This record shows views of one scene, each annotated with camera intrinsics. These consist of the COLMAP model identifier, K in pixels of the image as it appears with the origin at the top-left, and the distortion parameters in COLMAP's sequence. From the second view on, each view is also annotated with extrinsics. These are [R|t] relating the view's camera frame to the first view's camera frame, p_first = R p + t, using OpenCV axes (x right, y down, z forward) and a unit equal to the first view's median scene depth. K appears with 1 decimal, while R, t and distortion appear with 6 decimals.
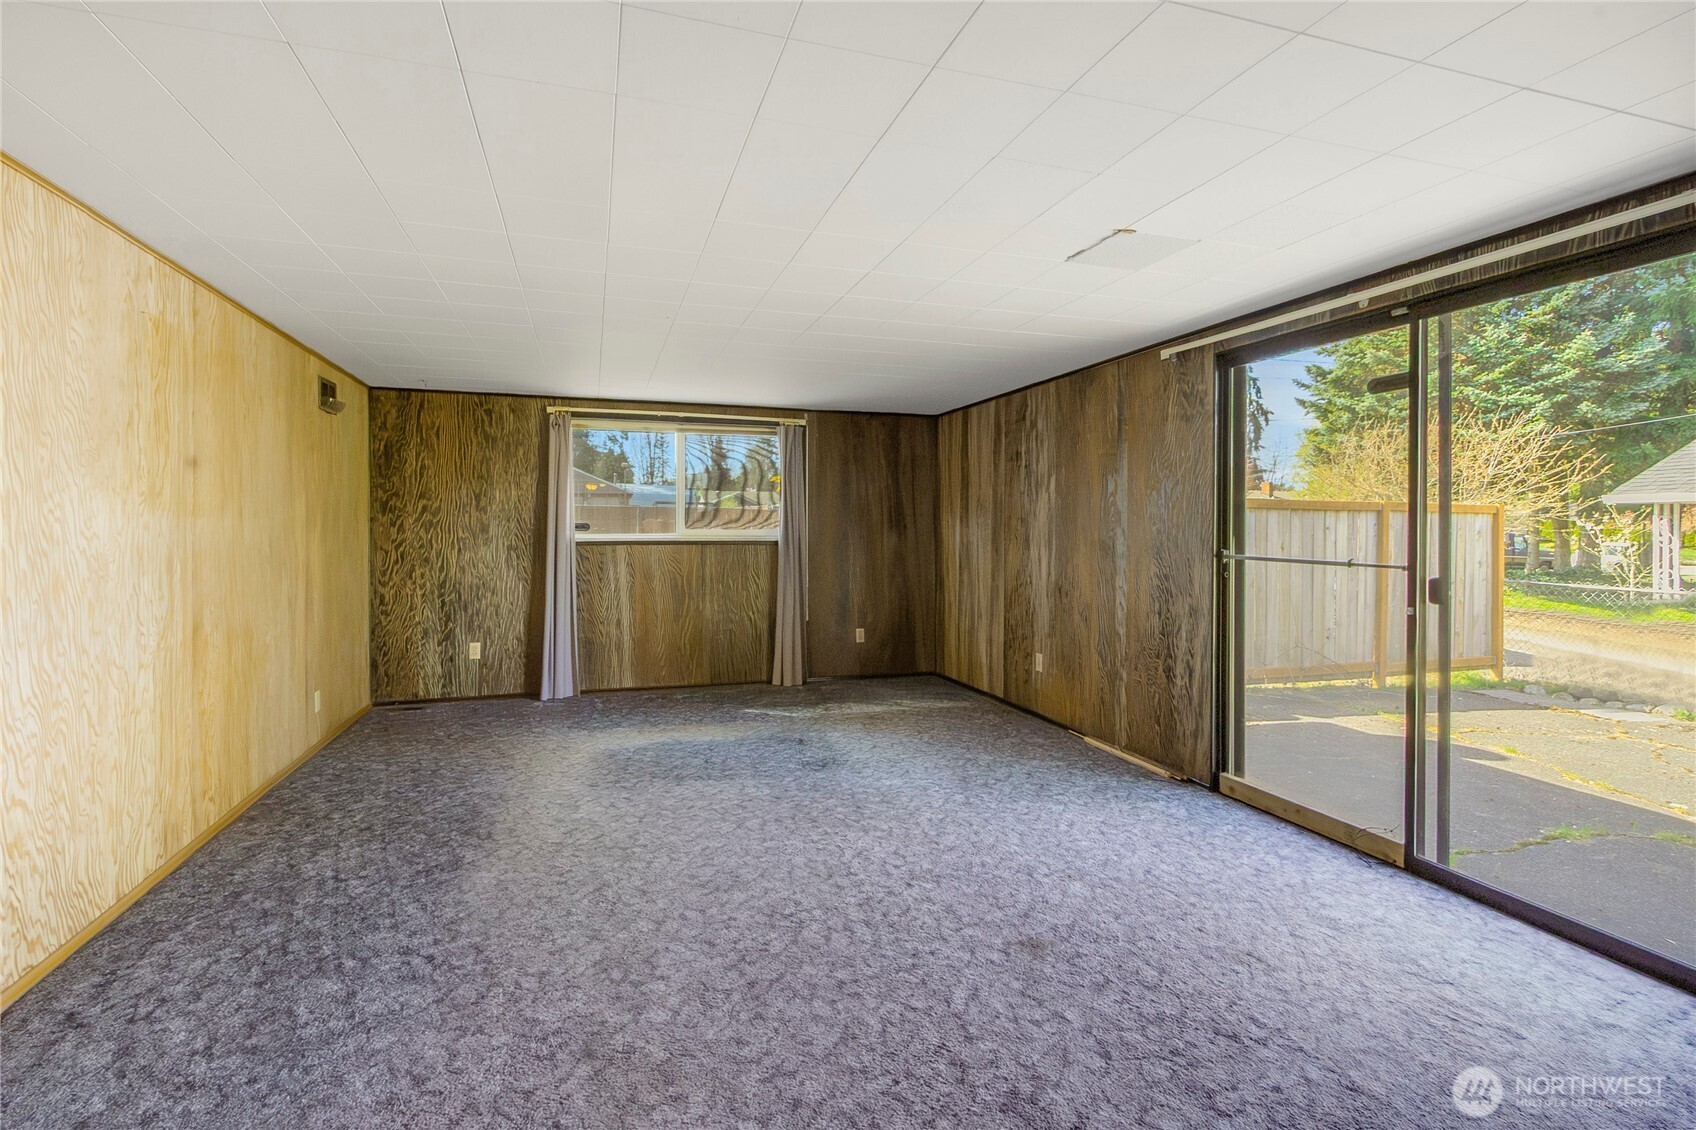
lens RADIAL K [[774.5, 0, 850.7], [0, 774.5, 532.4], [0, 0, 1]] dist [0.002451, -0.001659]
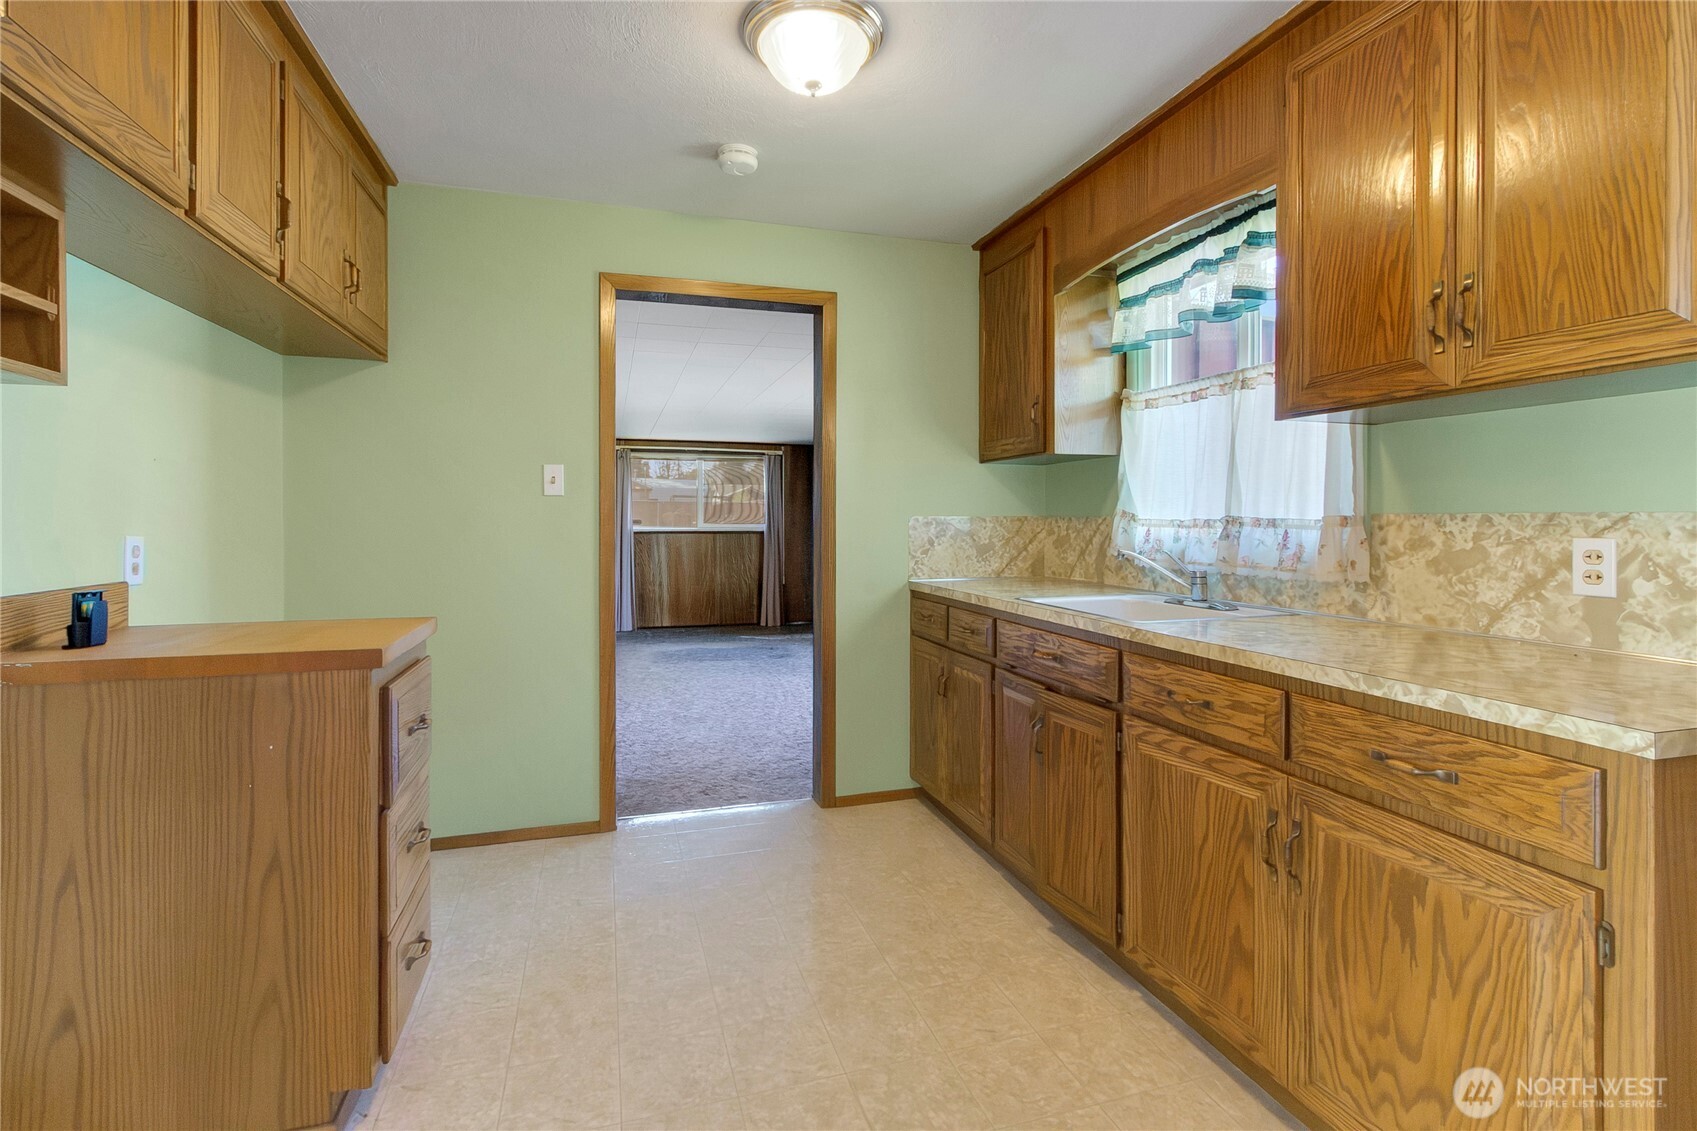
lens RADIAL K [[775.0, 0, 844.4], [0, 775.0, 526.7], [0, 0, 1]] dist [0.002451, -0.001659]
pose [[0.999602, -0.000391, -0.028222, 0.107595], [0.000431, 0.999999, 0.001405, 0.000167], [0.028222, -0.001417, 0.999601, -0.521216]]
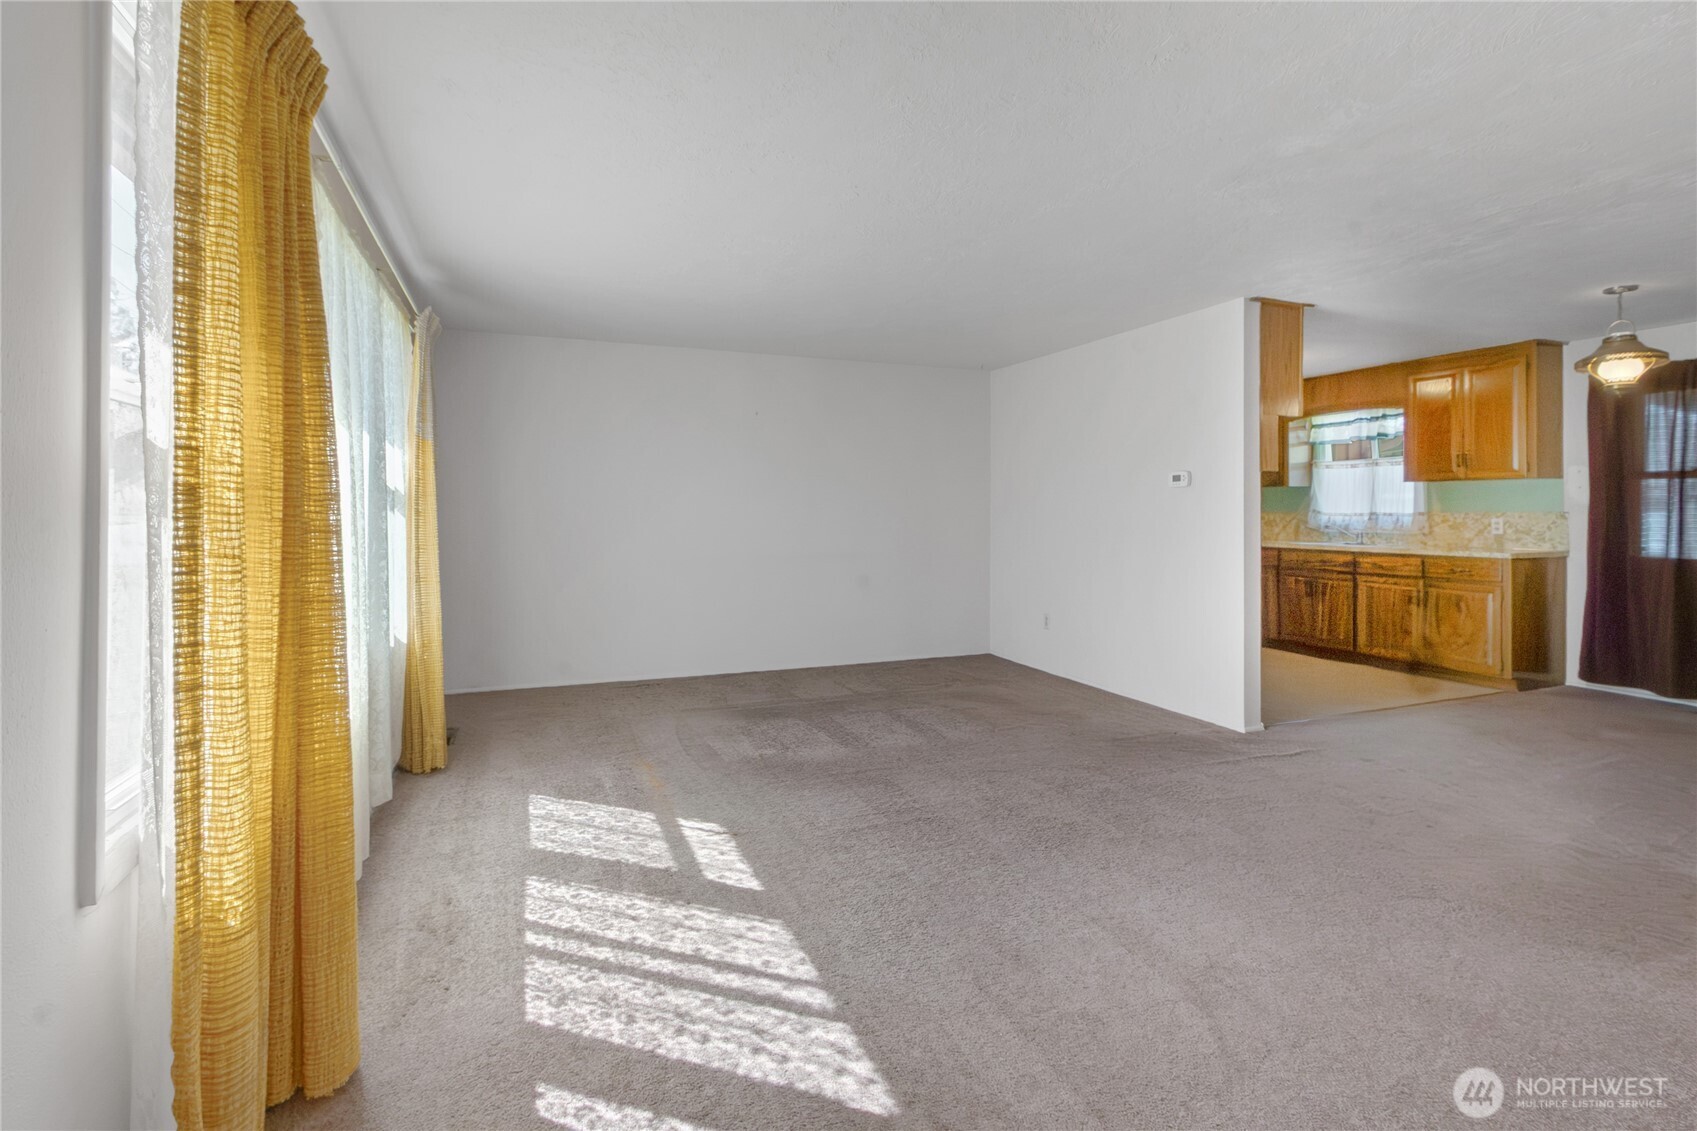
lens RADIAL K [[775.0, 0, 832.5], [0, 775.0, 511.7], [0, 0, 1]] dist [0.002451, -0.001659]
pose [[0.998758, -0.002955, 0.049741, -0.533403], [0.003214, 0.999982, -0.005126, -0.001524], [-0.049725, 0.005280, 0.998749, -1.189059]]
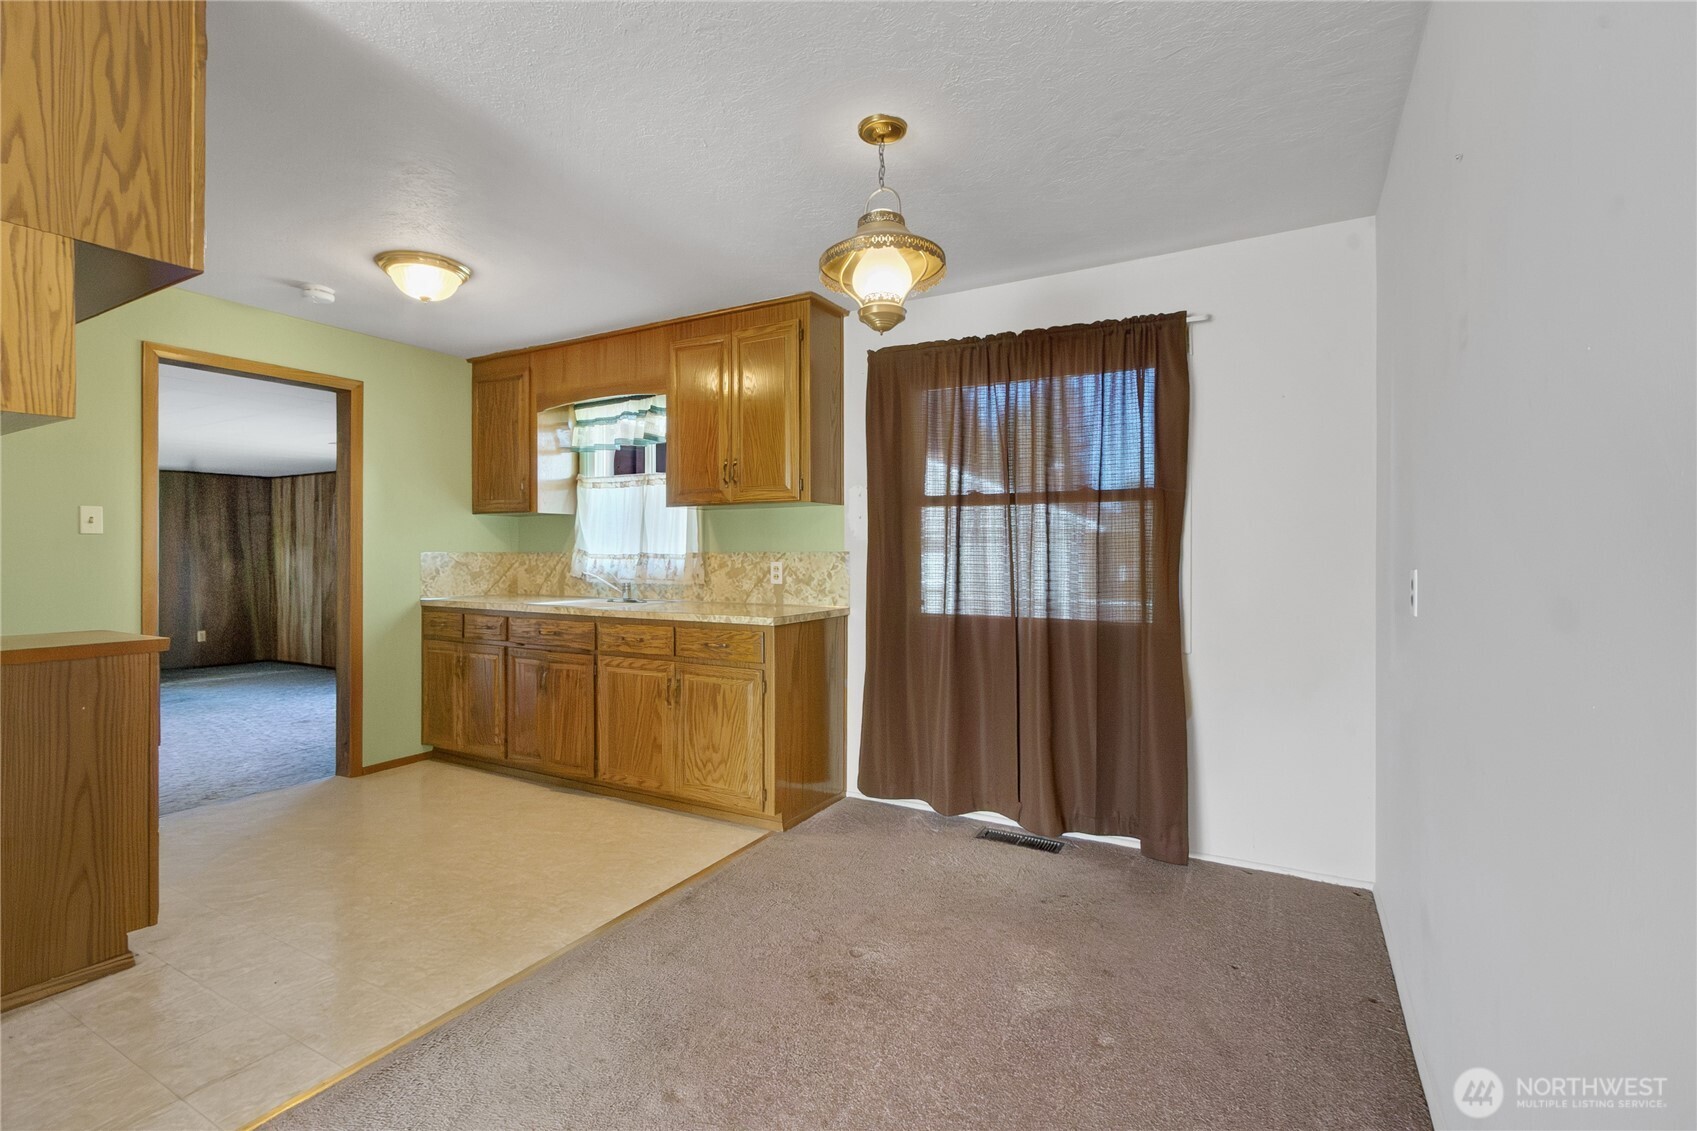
lens RADIAL K [[775.0, 0, 832.0], [0, 775.0, 552.0], [0, 0, 1]] dist [0.002451, -0.001659]
pose [[0.750298, 0.000248, 0.661099, -0.060452], [0.005435, 0.999964, -0.006544, 0.000672], [-0.661077, 0.008503, 0.750270, -0.795814]]
